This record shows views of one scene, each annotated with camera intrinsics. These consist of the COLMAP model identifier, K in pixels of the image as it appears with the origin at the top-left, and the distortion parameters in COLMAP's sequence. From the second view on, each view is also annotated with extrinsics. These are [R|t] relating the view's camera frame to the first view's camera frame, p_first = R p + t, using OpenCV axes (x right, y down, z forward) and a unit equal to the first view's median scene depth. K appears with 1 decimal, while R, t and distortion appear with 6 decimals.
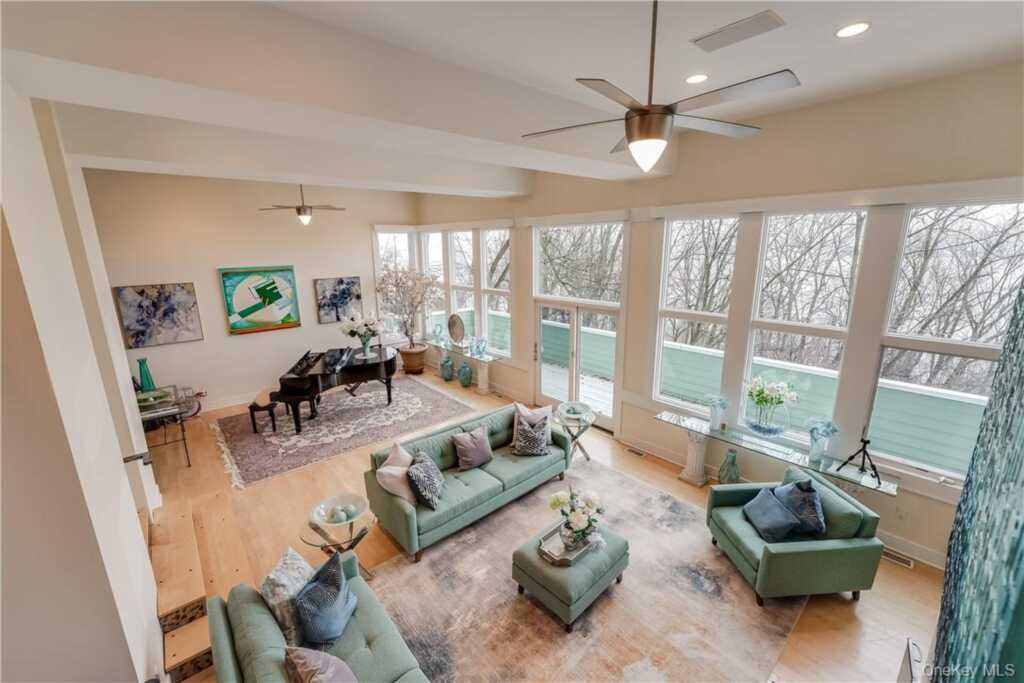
lens RADIAL K [[421.3, 0, 507.2], [0, 421.3, 331.8], [0, 0, 1]] dist [-0.001105, -0.000198]
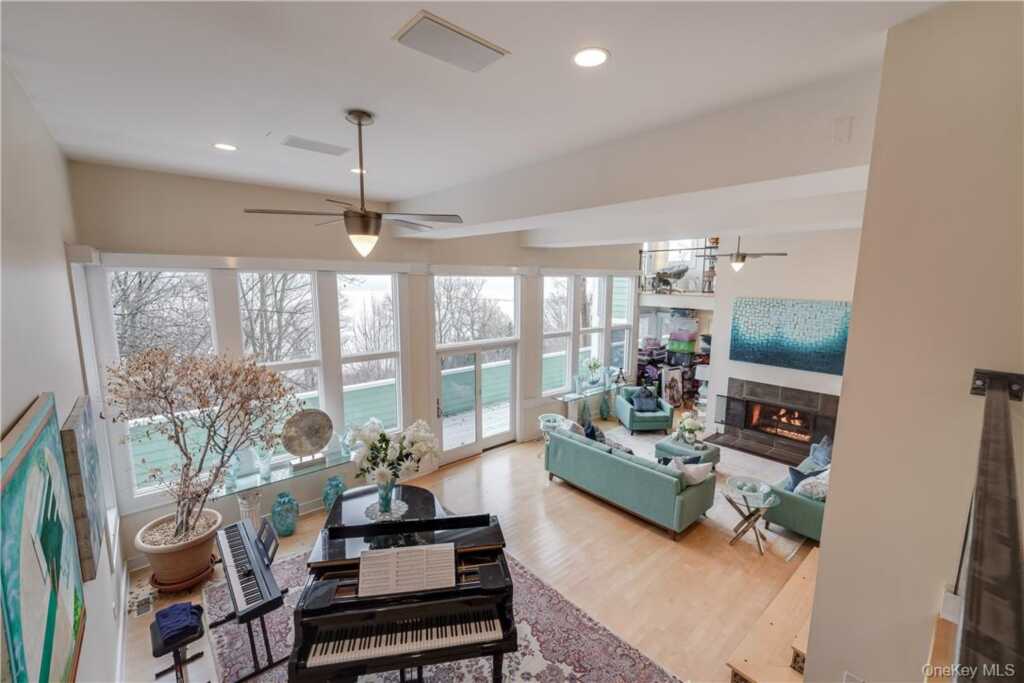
lens RADIAL K [[421.3, 0, 507.2], [0, 421.3, 331.8], [0, 0, 1]] dist [-0.001105, -0.000198]
pose [[-0.015548, -0.102616, 0.994600, -0.849884], [0.198736, 0.974556, 0.103654, -0.182714], [-0.979930, 0.199274, 0.005241, 0.855048]]
